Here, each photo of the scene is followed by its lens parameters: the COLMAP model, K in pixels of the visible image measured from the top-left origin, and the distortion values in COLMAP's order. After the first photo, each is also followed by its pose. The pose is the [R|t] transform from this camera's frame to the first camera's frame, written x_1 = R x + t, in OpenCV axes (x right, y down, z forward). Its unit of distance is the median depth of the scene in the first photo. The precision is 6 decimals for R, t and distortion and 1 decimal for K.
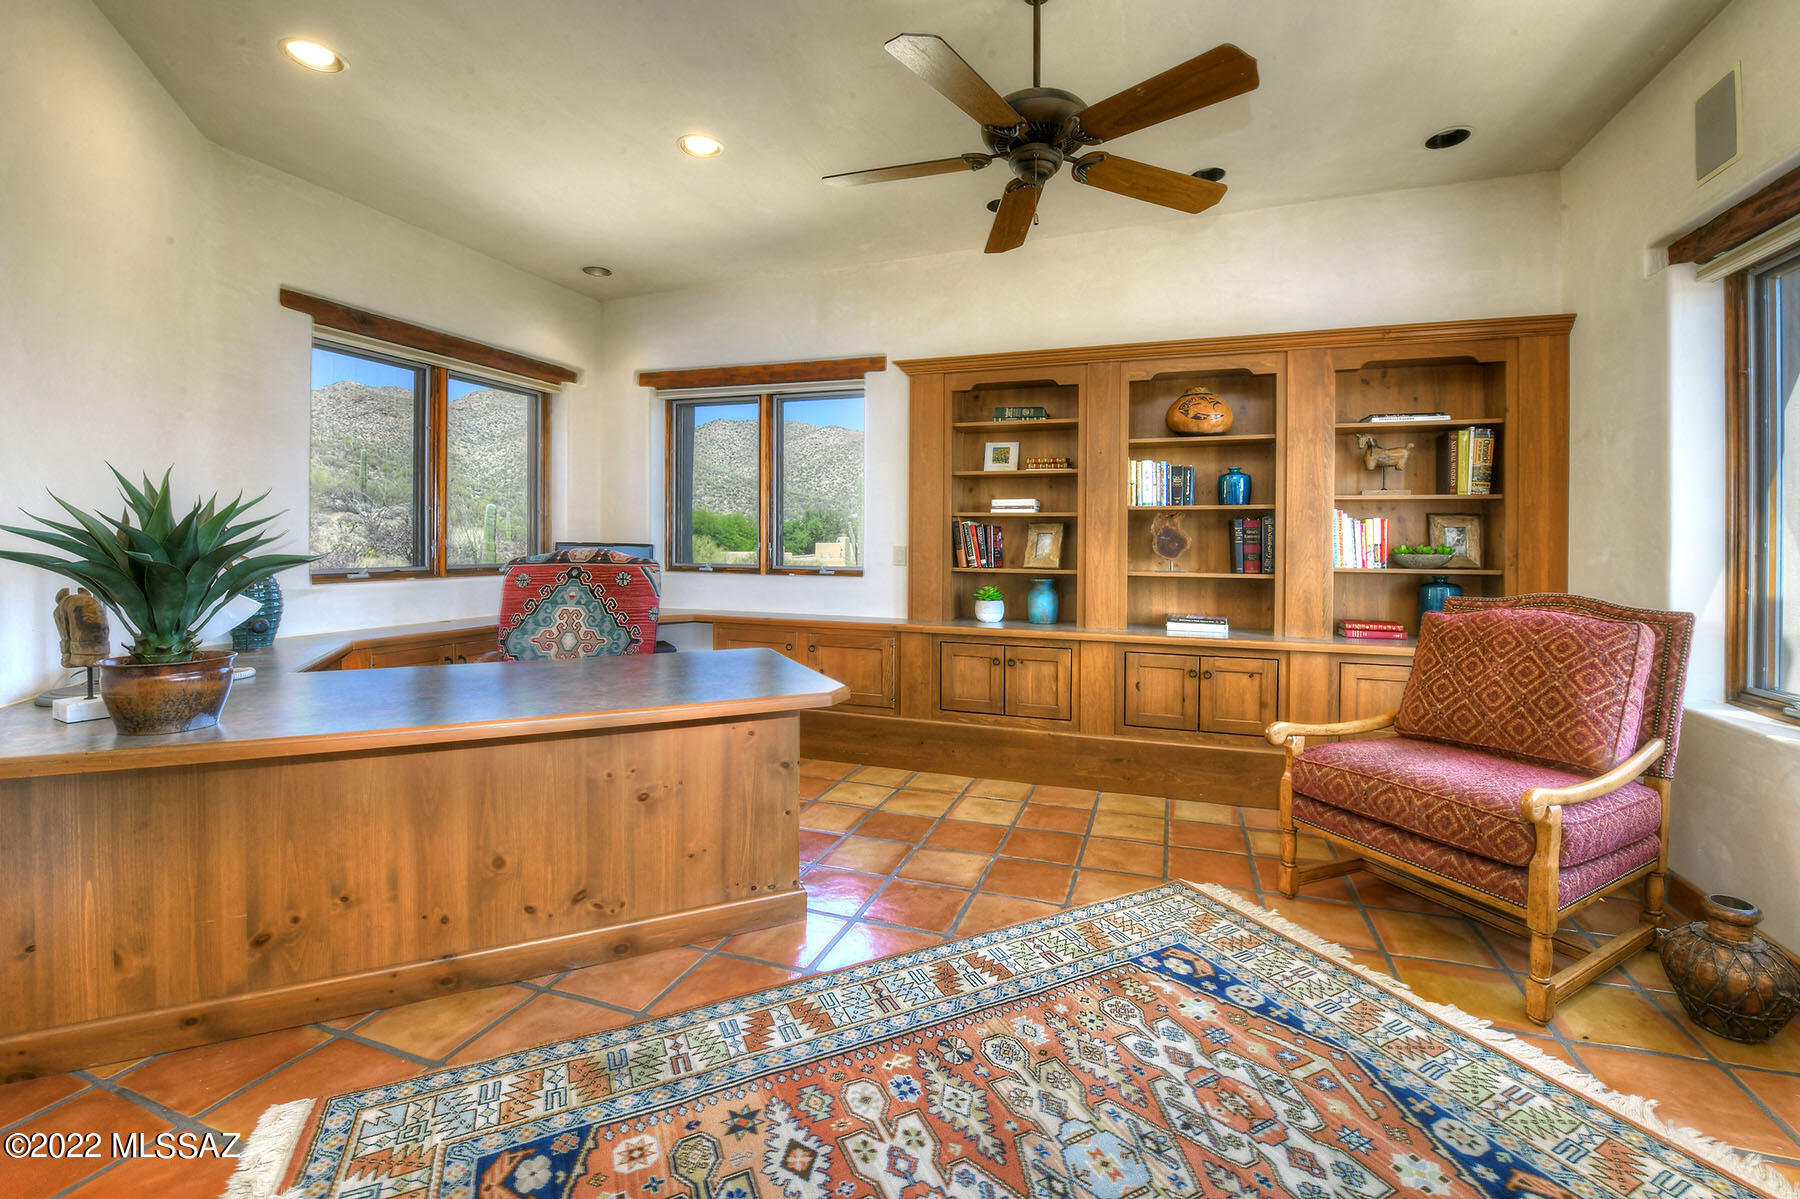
lens RADIAL K [[756.4, 0, 903.2], [0, 756.4, 565.5], [0, 0, 1]] dist [-0.019843, -0.000895]
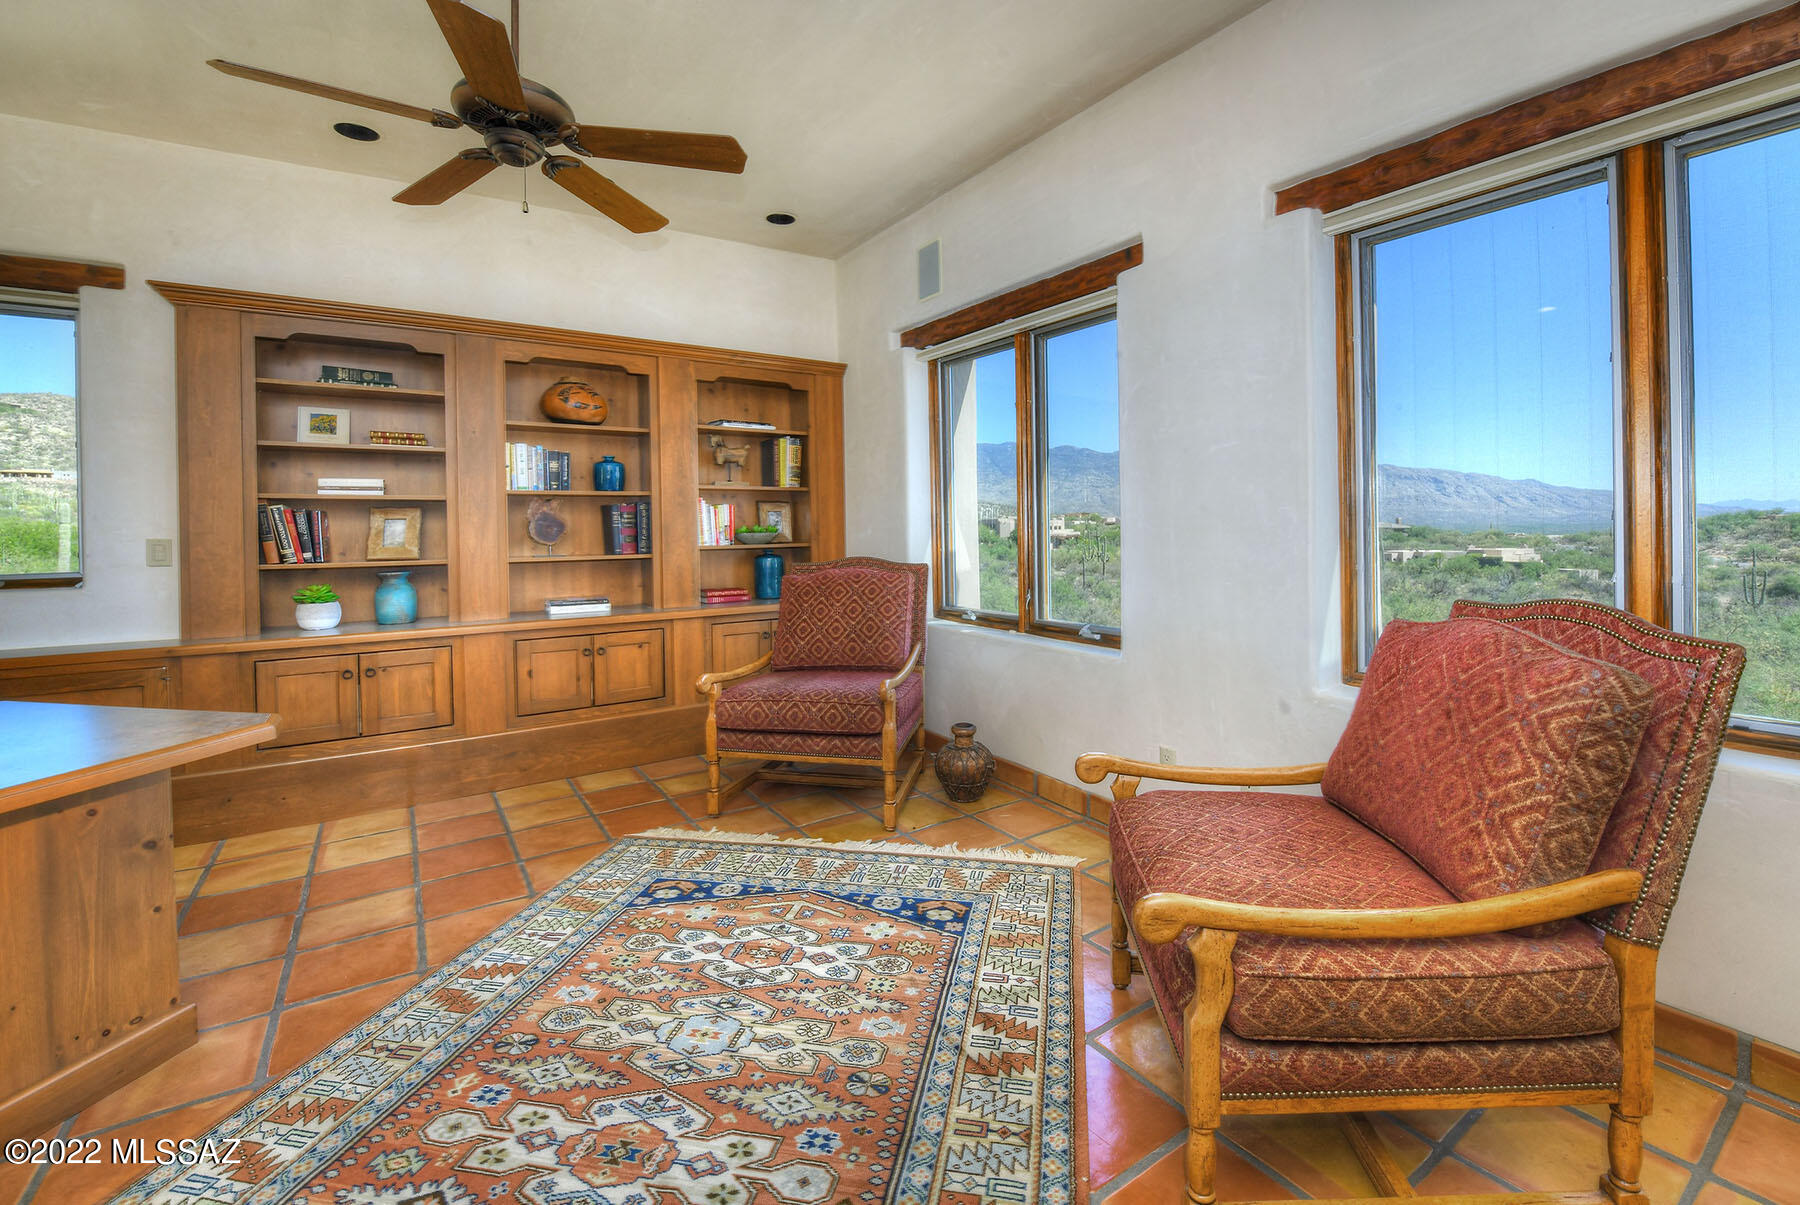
lens RADIAL K [[776.8, 0, 934.2], [0, 776.8, 558.5], [0, 0, 1]] dist [-0.001711, -0.009869]
pose [[0.592851, -0.049551, 0.803786, -0.308483], [0.040199, 0.998682, 0.031916, -0.002112], [-0.804308, 0.013390, 0.594062, -0.044081]]
